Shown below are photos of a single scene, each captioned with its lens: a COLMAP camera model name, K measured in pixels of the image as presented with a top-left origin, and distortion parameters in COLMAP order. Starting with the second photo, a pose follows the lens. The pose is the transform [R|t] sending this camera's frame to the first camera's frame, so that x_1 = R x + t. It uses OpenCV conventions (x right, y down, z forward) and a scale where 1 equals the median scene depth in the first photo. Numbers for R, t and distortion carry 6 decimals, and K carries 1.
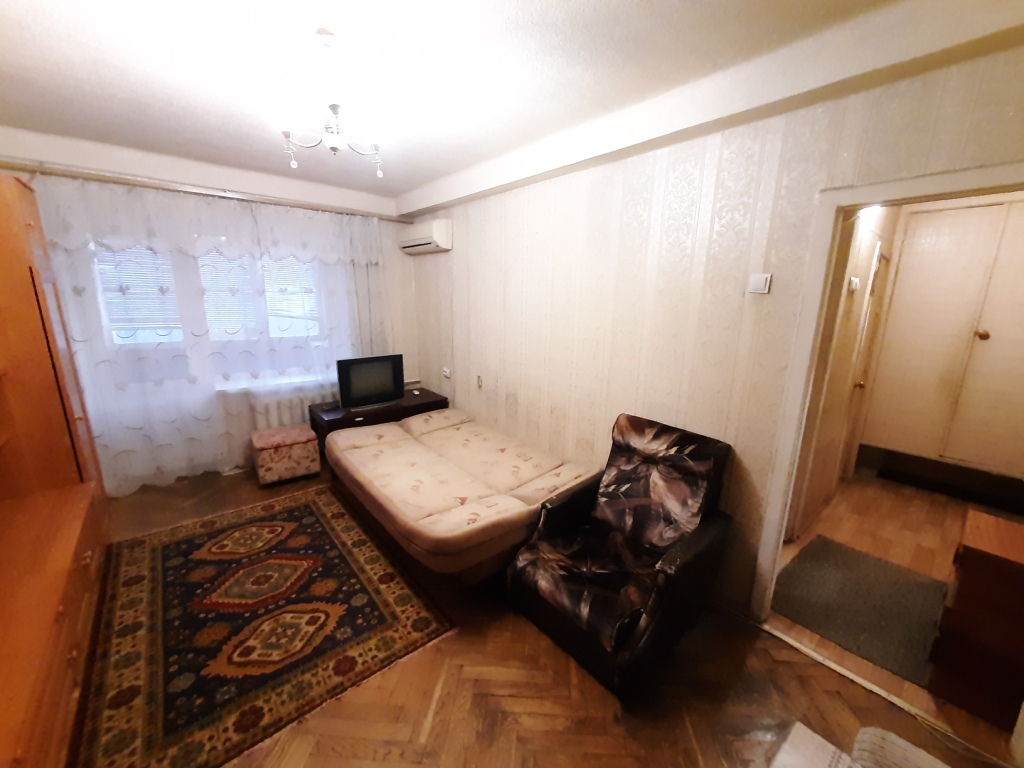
lens RADIAL K [[405.5, 0, 527.7], [0, 405.5, 383.9], [0, 0, 1]] dist [-0.001034, -0.000165]
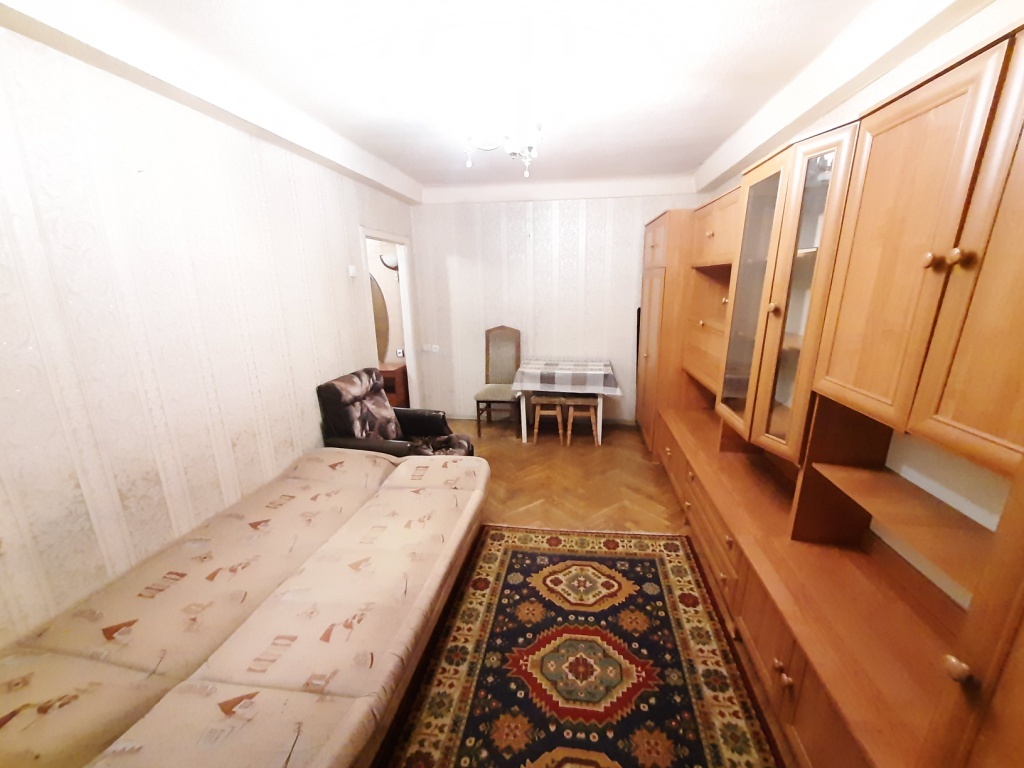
lens RADIAL K [[408.1, 0, 528.6], [0, 408.1, 381.0], [0, 0, 1]] dist [-0.003425, -0.000674]
pose [[-0.656058, -0.202210, 0.727117, -1.055598], [0.153588, 0.907505, 0.390954, -0.312818], [-0.738917, 0.368165, -0.564319, 1.331818]]
